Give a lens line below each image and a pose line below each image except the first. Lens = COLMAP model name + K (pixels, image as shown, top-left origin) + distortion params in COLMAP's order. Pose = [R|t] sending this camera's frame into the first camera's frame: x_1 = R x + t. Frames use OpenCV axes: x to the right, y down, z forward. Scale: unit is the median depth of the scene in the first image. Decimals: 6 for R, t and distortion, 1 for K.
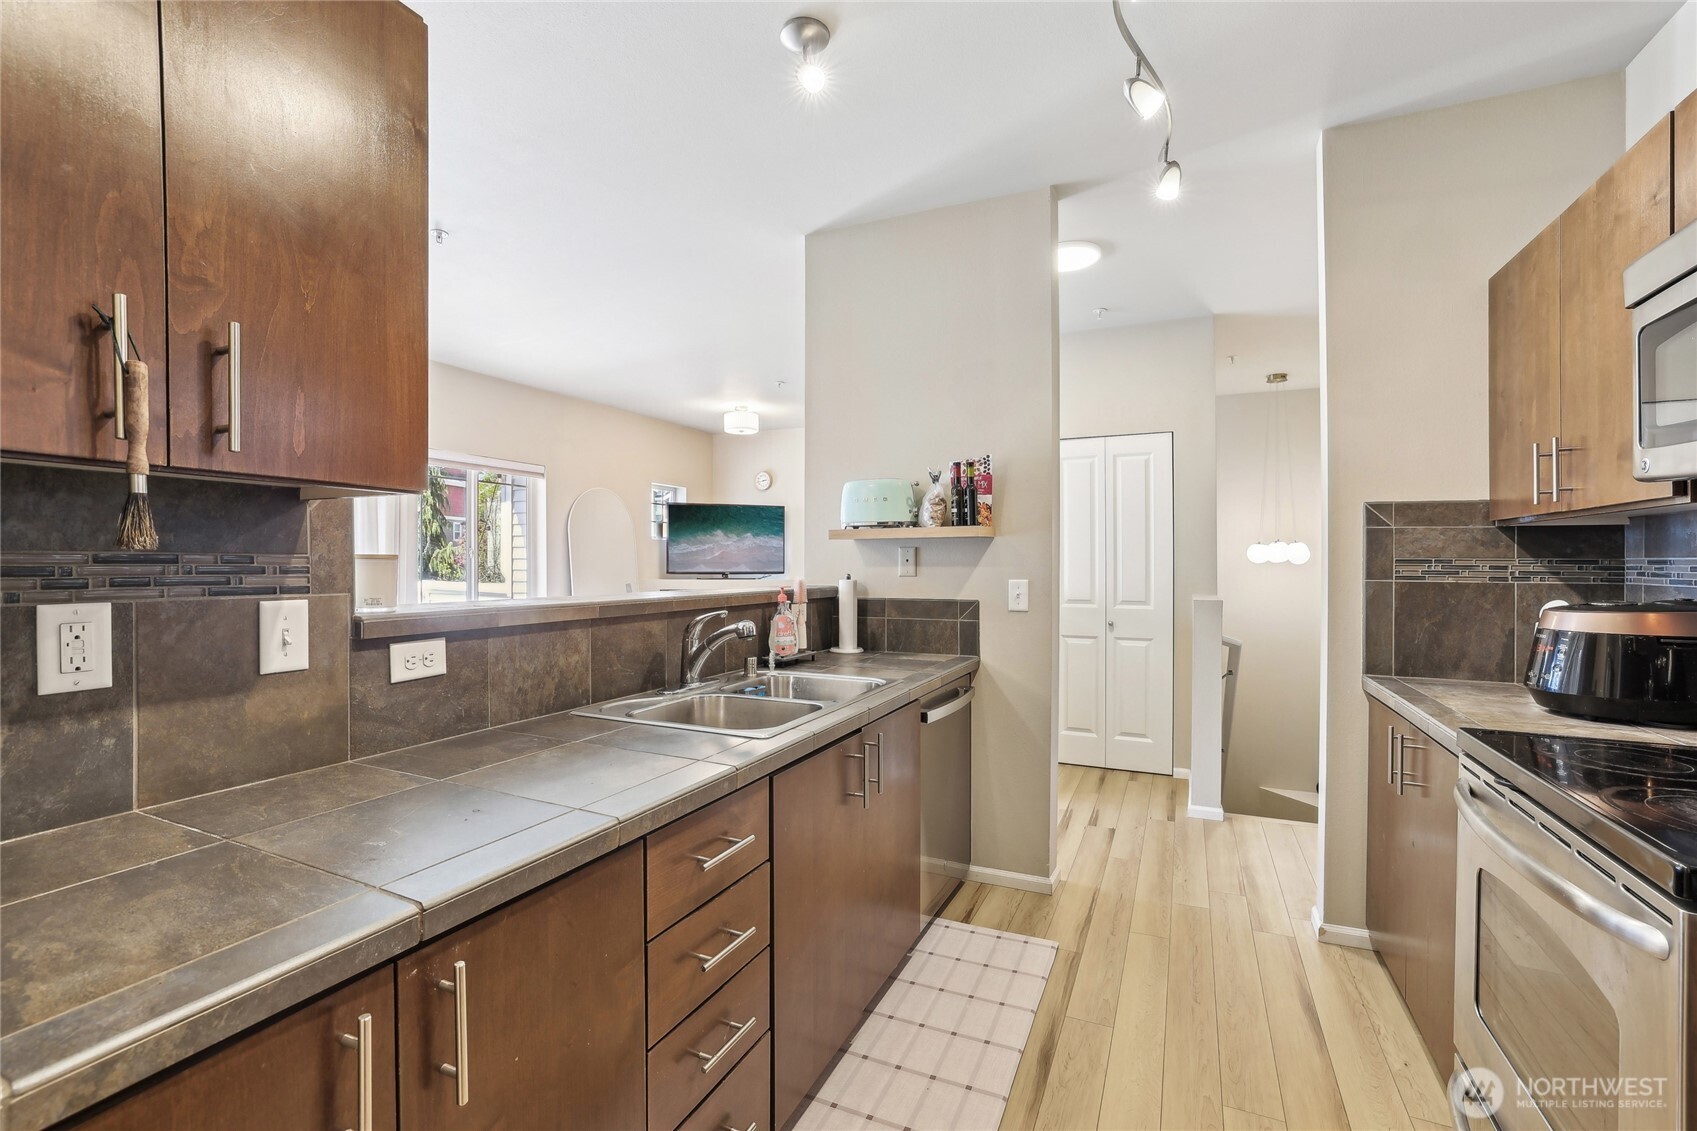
lens RADIAL K [[741.5, 0, 851.5], [0, 741.5, 564.6], [0, 0, 1]] dist [-0.000356, 0.000100]
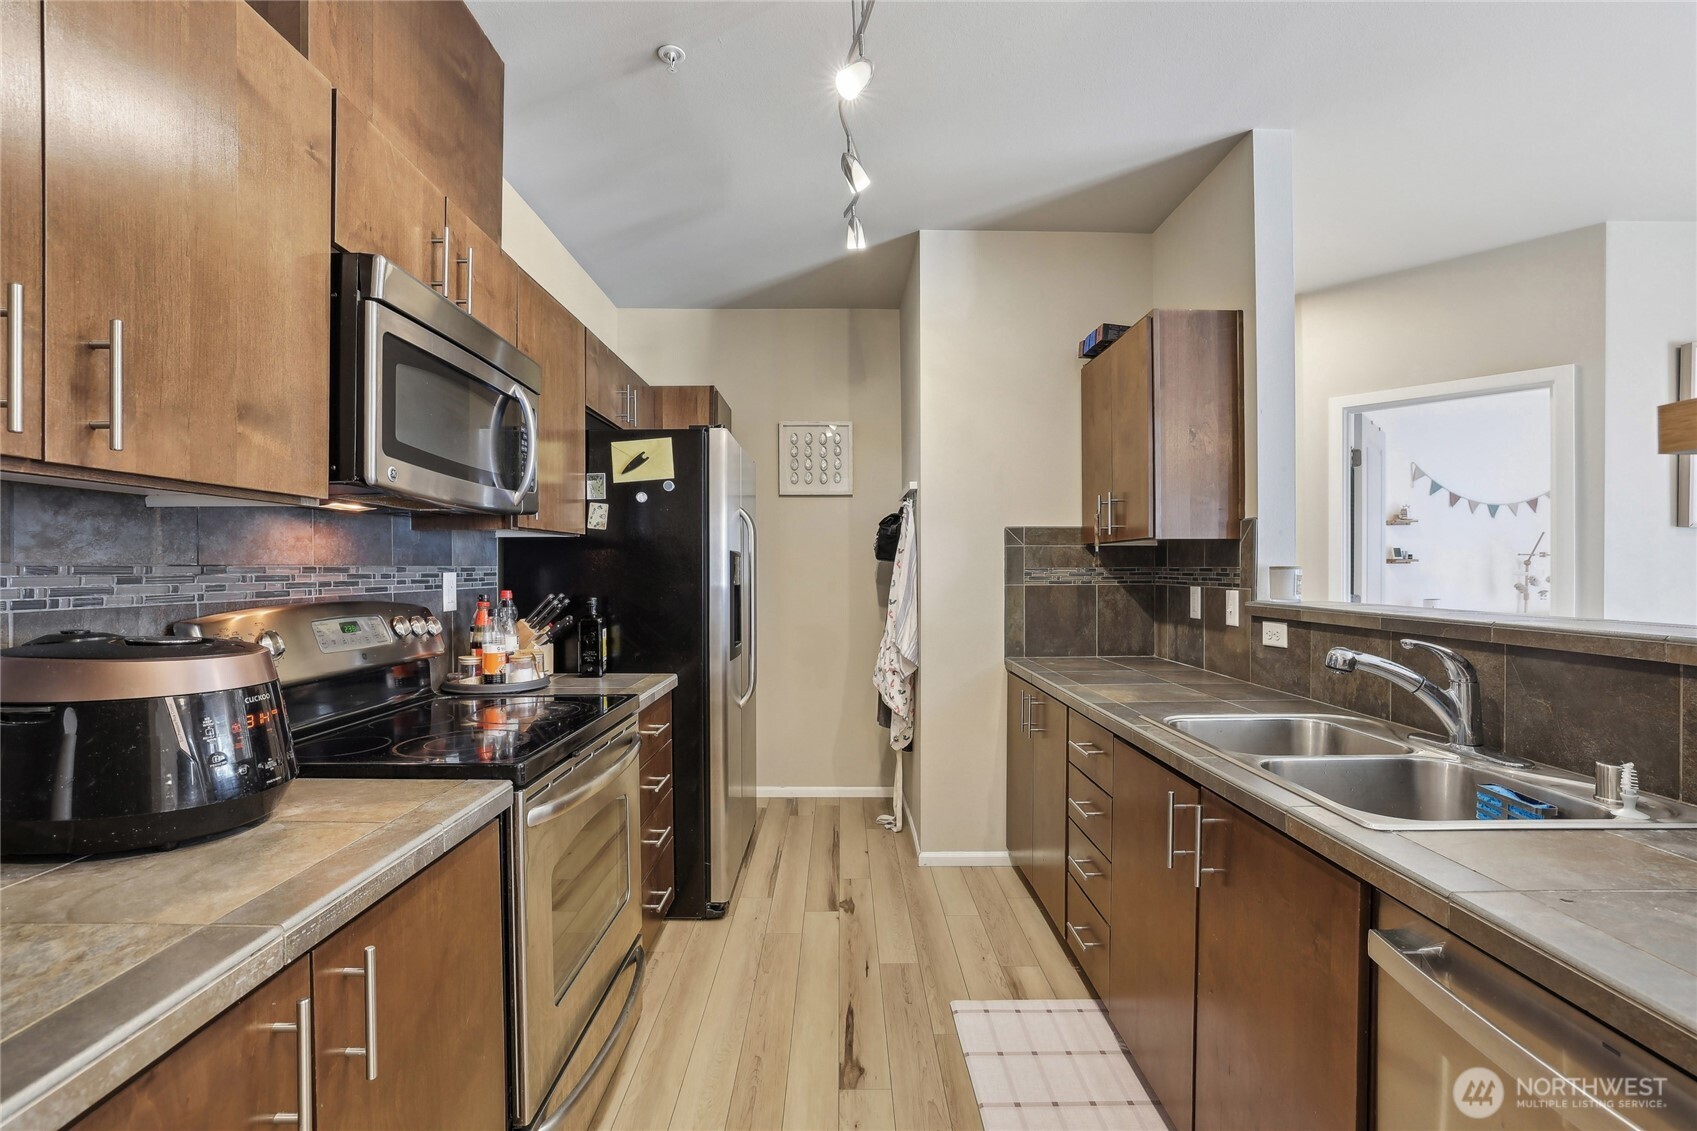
lens RADIAL K [[741.5, 0, 848.8], [0, 741.5, 568.9], [0, 0, 1]] dist [-0.000356, 0.000100]
pose [[-0.901143, -0.004889, -0.433494, 0.909027], [-0.005176, 0.999986, -0.000518, -0.003357], [0.433491, 0.001777, -0.901156, 2.056236]]
